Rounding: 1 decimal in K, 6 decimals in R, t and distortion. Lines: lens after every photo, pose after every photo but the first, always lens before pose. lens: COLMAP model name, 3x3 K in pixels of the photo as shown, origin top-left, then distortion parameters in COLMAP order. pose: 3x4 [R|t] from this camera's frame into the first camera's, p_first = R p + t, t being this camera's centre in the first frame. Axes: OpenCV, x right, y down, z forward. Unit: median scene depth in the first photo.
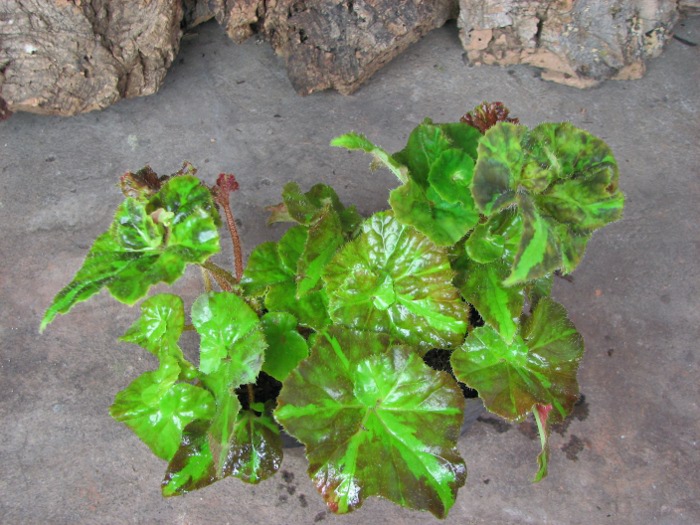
lens RADIAL K [[763.2, 0, 336.9], [0, 763.2, 277.2], [0, 0, 1]] dist [-0.107058, 0.000000]
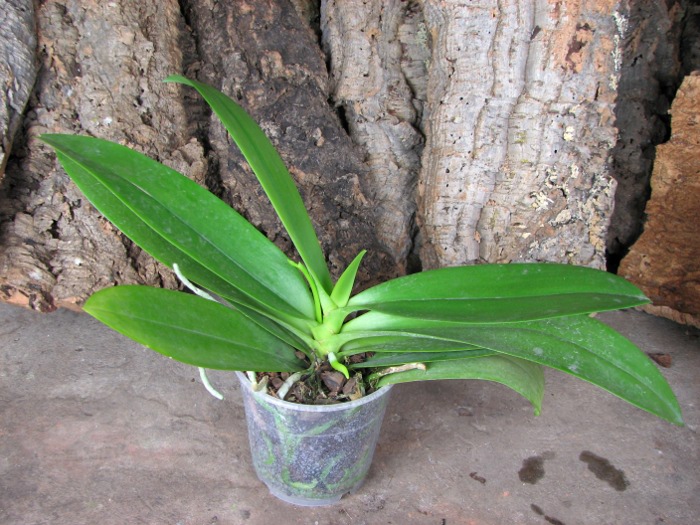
lens RADIAL K [[763.2, 0, 337.0], [0, 763.2, 290.8], [0, 0, 1]] dist [-0.107058, 0.000000]
pose [[0.992080, 0.071897, -0.102999, 0.184284], [-0.104095, 0.929511, -0.353800, 0.164663], [0.070301, 0.361719, 0.929633, -0.200575]]
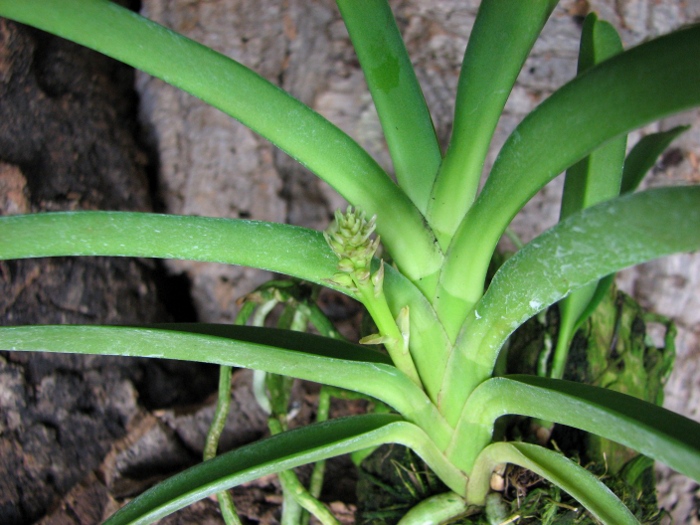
lens RADIAL K [[763.2, 0, 338.8], [0, 763.2, 285.1], [0, 0, 1]] dist [-0.107058, 0.000000]
pose [[0.986754, 0.072820, 0.144963, 0.042005], [-0.014596, 0.929819, -0.367728, -0.499333], [-0.161567, 0.360742, 0.918565, 0.487796]]
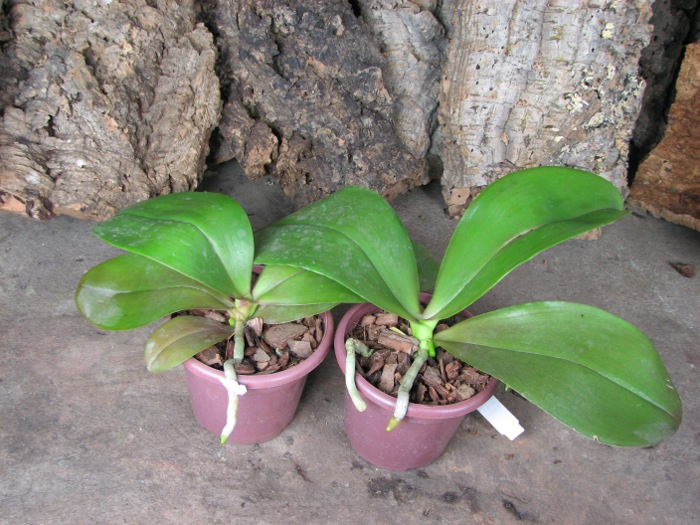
lens RADIAL K [[763.2, 0, 335.1], [0, 763.2, 283.6], [0, 0, 1]] dist [-0.107058, 0.000000]
pose [[0.996600, 0.082330, 0.003135, 0.007167], [-0.079556, 0.971513, -0.223232, 0.112092], [-0.021425, 0.222224, 0.974760, -0.137222]]
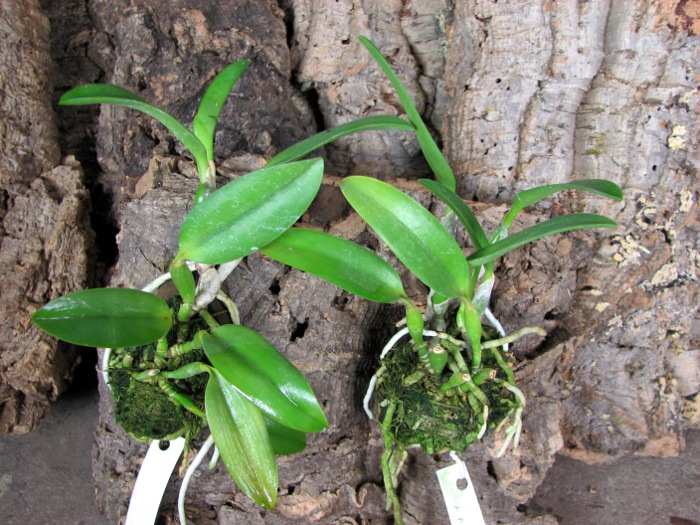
lens RADIAL K [[763.2, 0, 341.3], [0, 763.2, 293.5], [0, 0, 1]] dist [-0.107058, 0.000000]
pose [[0.989343, 0.062093, -0.131703, 0.196948], [-0.097706, 0.953743, -0.284303, -0.200557], [0.107957, 0.294142, 0.949645, 0.238427]]
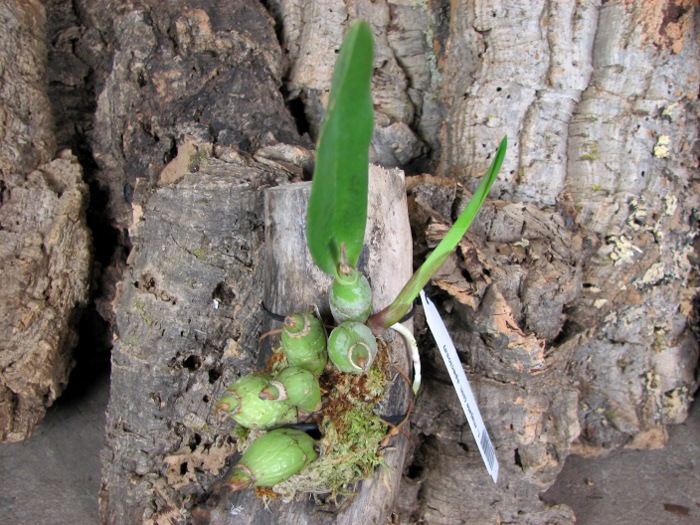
lens RADIAL K [[763.2, 0, 339.8], [0, 763.2, 289.8], [0, 0, 1]] dist [-0.107058, 0.000000]
pose [[0.998314, 0.054954, 0.018663, 0.053103], [-0.044709, 0.933251, -0.356433, -0.139749], [-0.037005, 0.354998, 0.934135, 0.250703]]
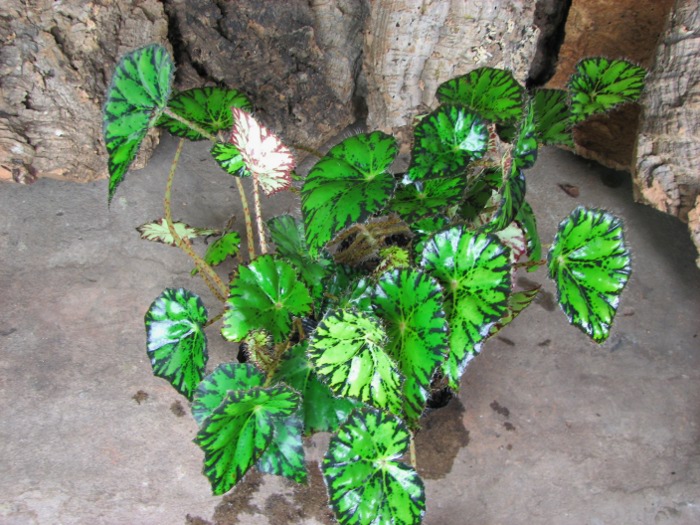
lens RADIAL K [[763.2, 0, 336.6], [0, 763.2, 284.8], [0, 0, 1]] dist [-0.107058, 0.000000]
pose [[0.989743, 0.018091, 0.141706, -0.094957], [-0.008864, 0.997815, -0.065479, 0.050426], [-0.142581, 0.063551, 0.987741, -0.378650]]
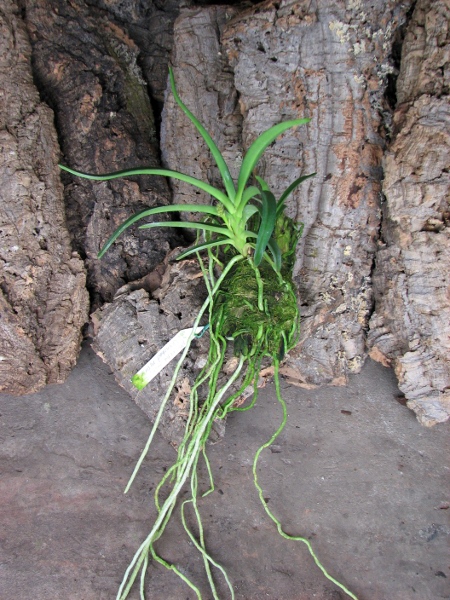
lens RADIAL K [[654.1, 0, 201.8], [0, 654.1, 303.0], [0, 0, 1]] dist [-0.107058, 0.000000]
pose [[0.995936, 0.064322, 0.063040, -0.029995], [-0.047430, 0.969612, -0.240004, -0.078859], [-0.076562, 0.236039, 0.968723, -0.570328]]
